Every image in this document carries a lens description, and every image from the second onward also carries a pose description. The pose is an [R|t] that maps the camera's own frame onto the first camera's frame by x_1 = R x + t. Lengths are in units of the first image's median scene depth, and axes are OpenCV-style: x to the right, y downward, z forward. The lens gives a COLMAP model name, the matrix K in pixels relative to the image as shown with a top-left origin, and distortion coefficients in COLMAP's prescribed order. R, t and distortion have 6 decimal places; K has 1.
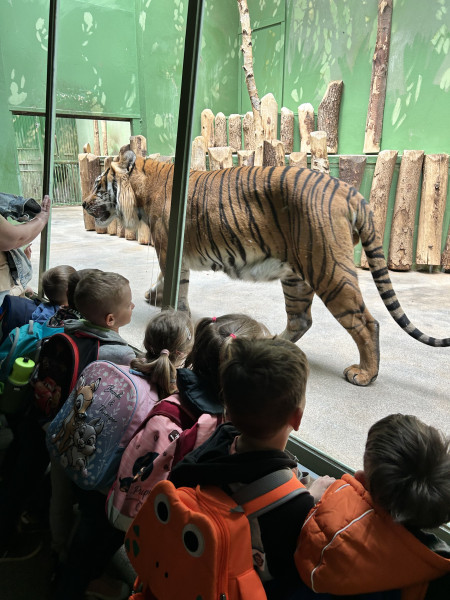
lens RADIAL K [[452.8, 0, 242.1], [0, 452.8, 304.3], [0, 0, 1]] dist [-0.004370, -0.028436]
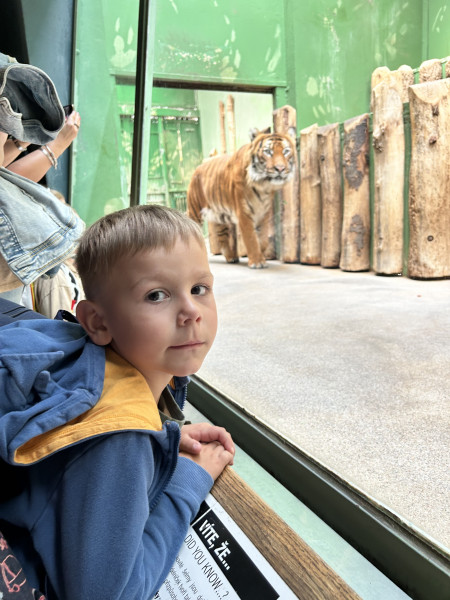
lens RADIAL K [[452.8, 0, 235.4], [0, 452.8, 310.6], [0, 0, 1]] dist [-0.004370, -0.028436]
pose [[0.963055, -0.005395, -0.269252, -0.116342], [-0.019953, 0.995622, -0.091318, 0.004611], [0.268566, 0.093317, 0.958731, 0.340799]]
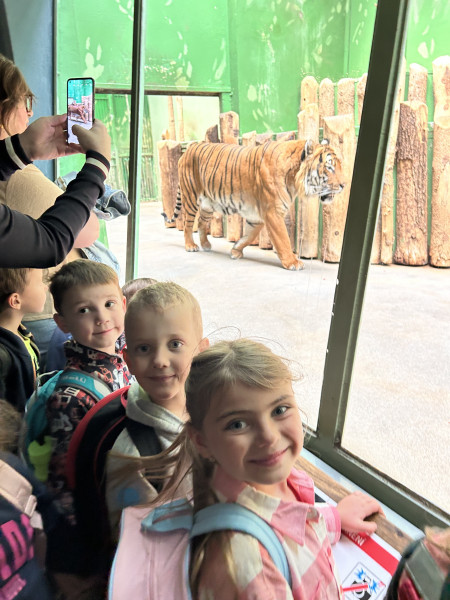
lens RADIAL K [[452.8, 0, 233.6], [0, 452.8, 314.3], [0, 0, 1]] dist [-0.004370, -0.028436]
pose [[0.987790, 0.004613, -0.155722, -0.089014], [0.000287, 0.999506, 0.031428, -0.024447], [0.155790, -0.031089, 0.987301, 0.161073]]
